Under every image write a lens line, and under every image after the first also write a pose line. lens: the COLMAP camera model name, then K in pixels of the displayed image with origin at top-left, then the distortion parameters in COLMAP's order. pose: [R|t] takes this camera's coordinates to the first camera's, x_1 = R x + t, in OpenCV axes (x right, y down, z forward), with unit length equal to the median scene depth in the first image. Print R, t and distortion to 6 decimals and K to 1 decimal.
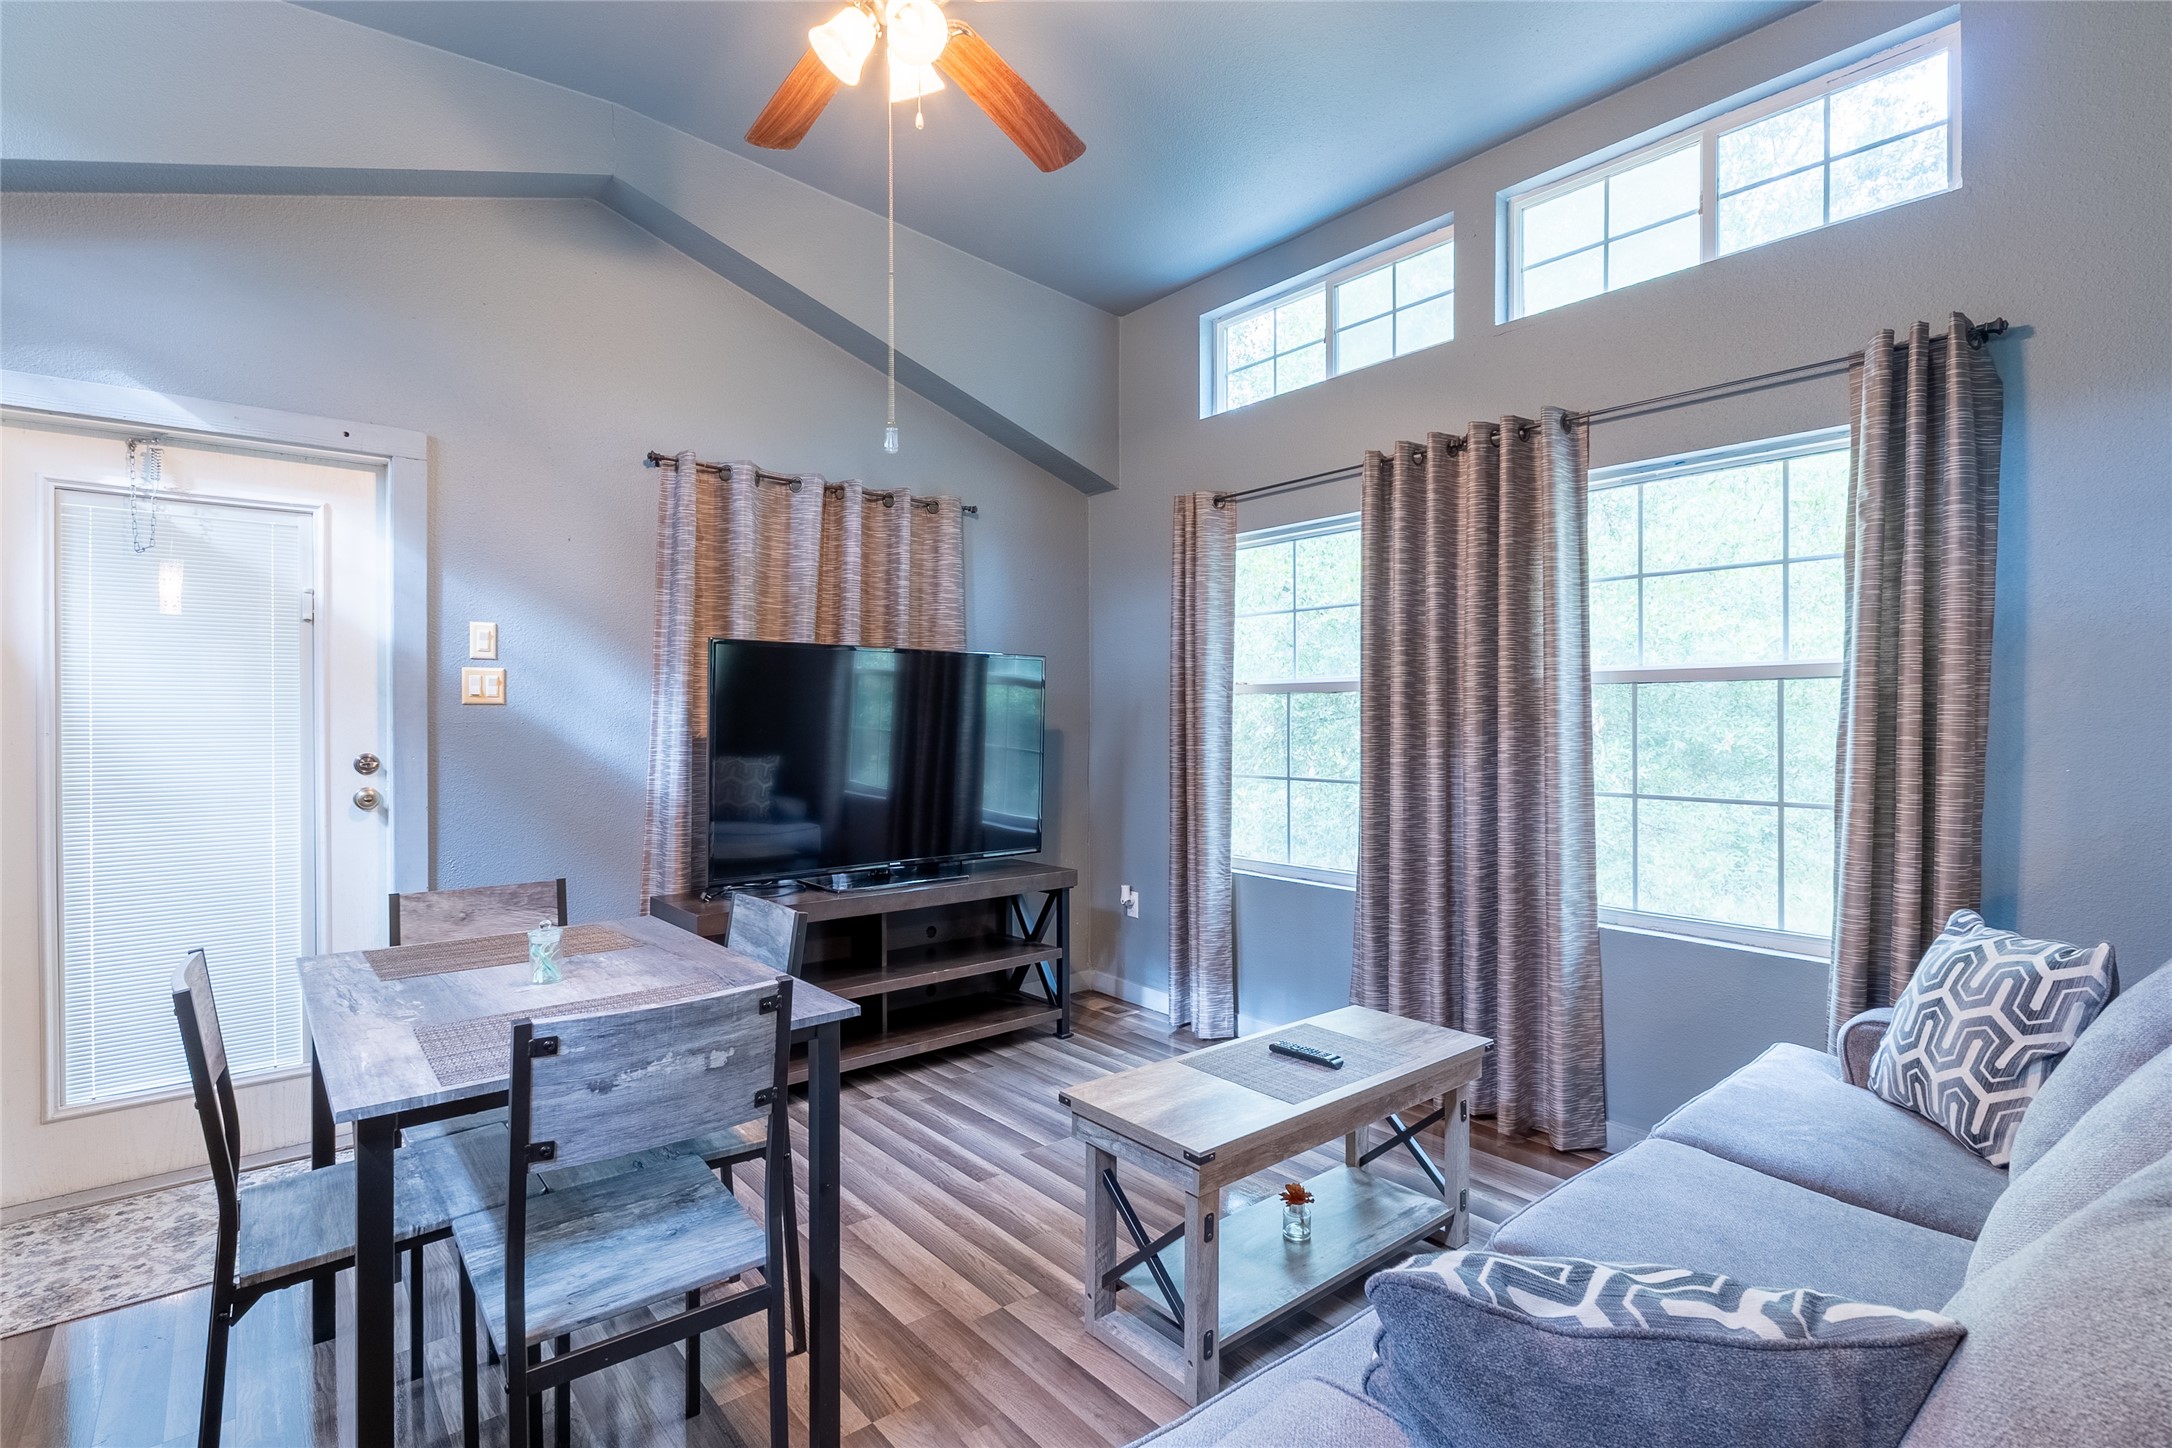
lens RADIAL K [[1025.9, 0, 1086.0], [0, 1025.9, 724.0], [0, 0, 1]] dist [-0.004752, 0.000181]
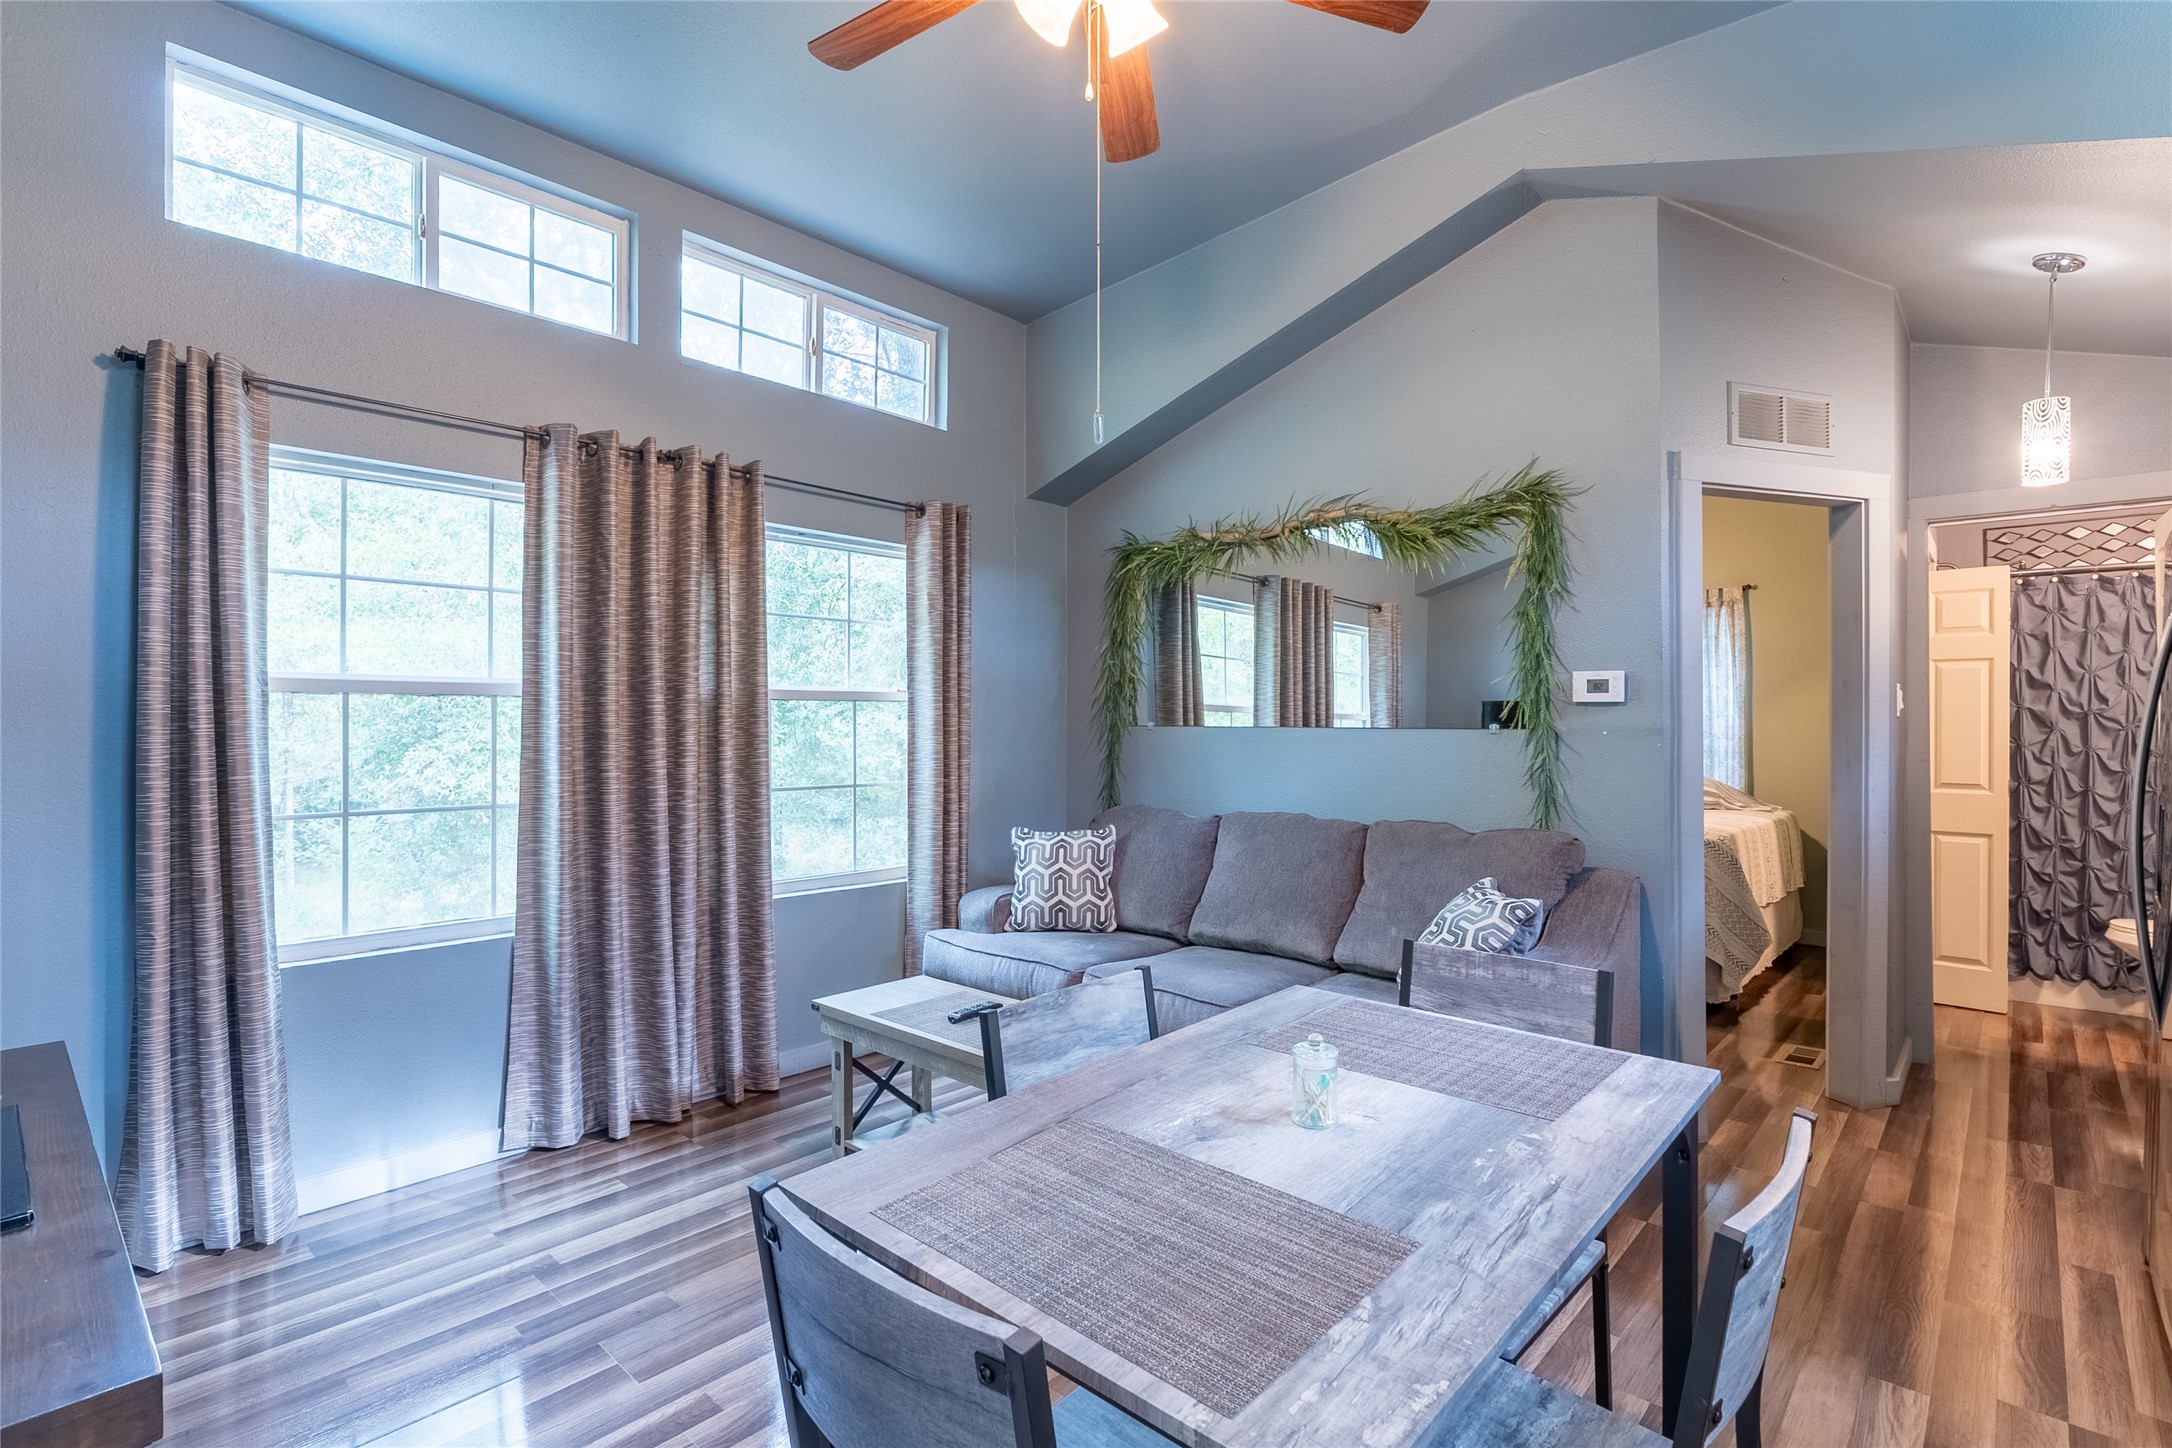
lens RADIAL K [[1025.9, 0, 1086.0], [0, 1025.9, 724.0], [0, 0, 1]] dist [-0.004752, 0.000181]
pose [[-0.128357, -0.002953, 0.991724, -0.675779], [0.003061, 0.999990, 0.003374, -0.011635], [-0.991723, 0.003469, -0.128347, 0.700729]]
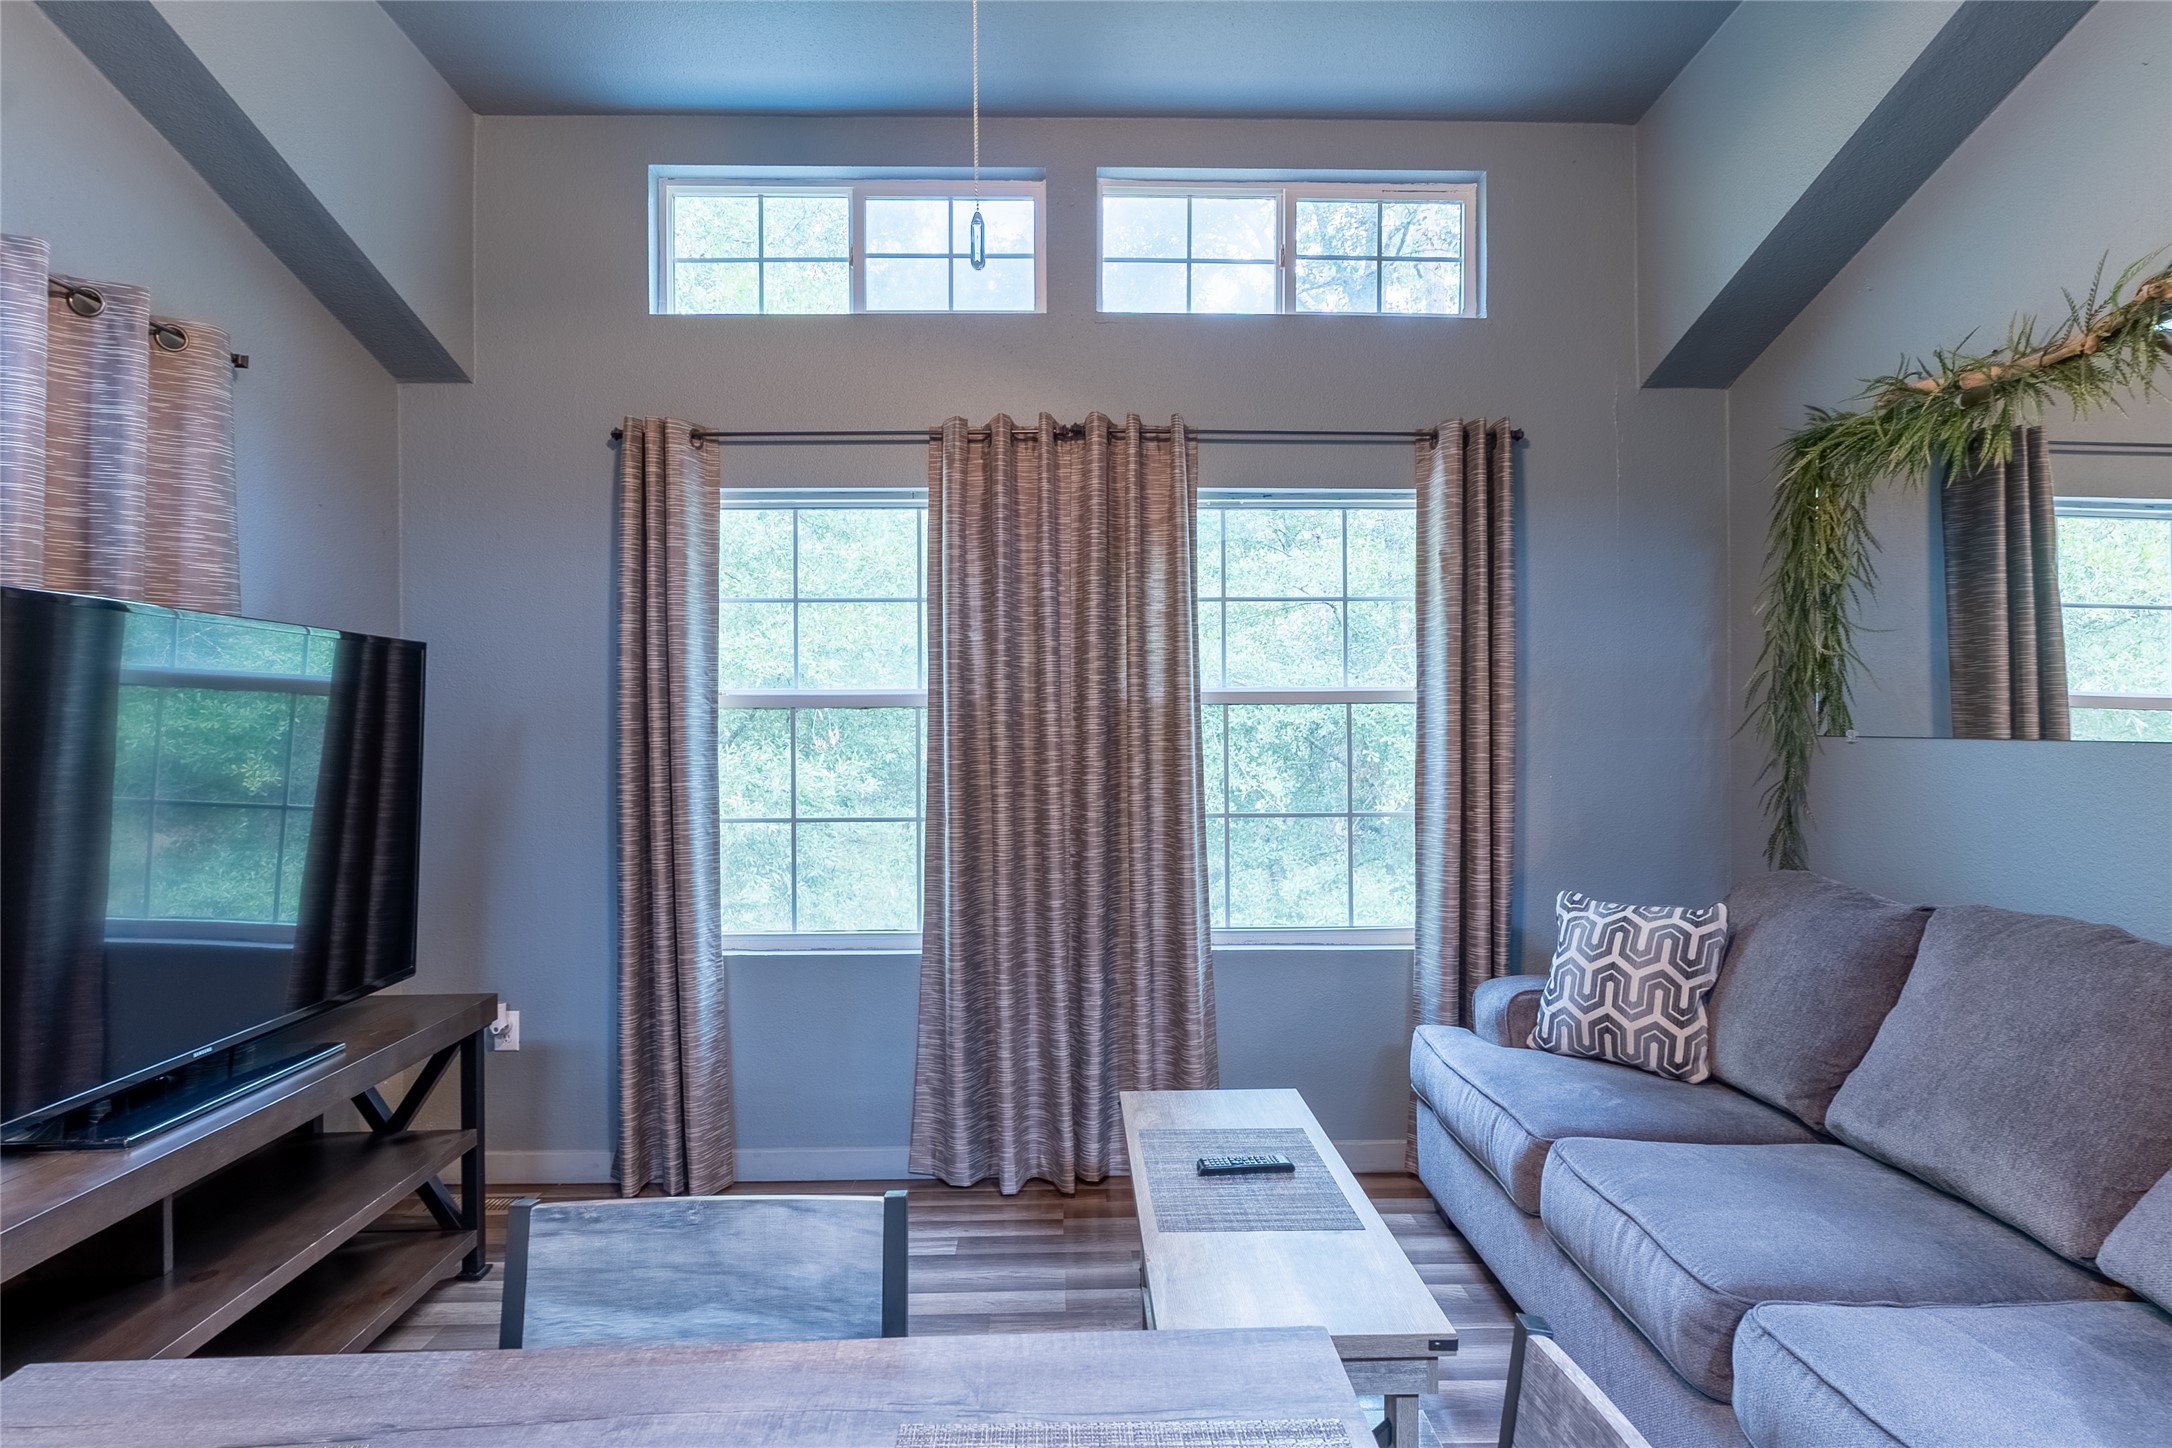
lens RADIAL K [[1120.5, 0, 1086.0], [0, 1120.5, 724.0], [0, 0, 1]] dist [0.000484, 0.000746]
pose [[0.624974, -0.003638, 0.780637, -0.378321], [0.009048, 0.999956, -0.002584, -0.016972], [-0.780593, 0.008678, 0.624979, 0.371579]]
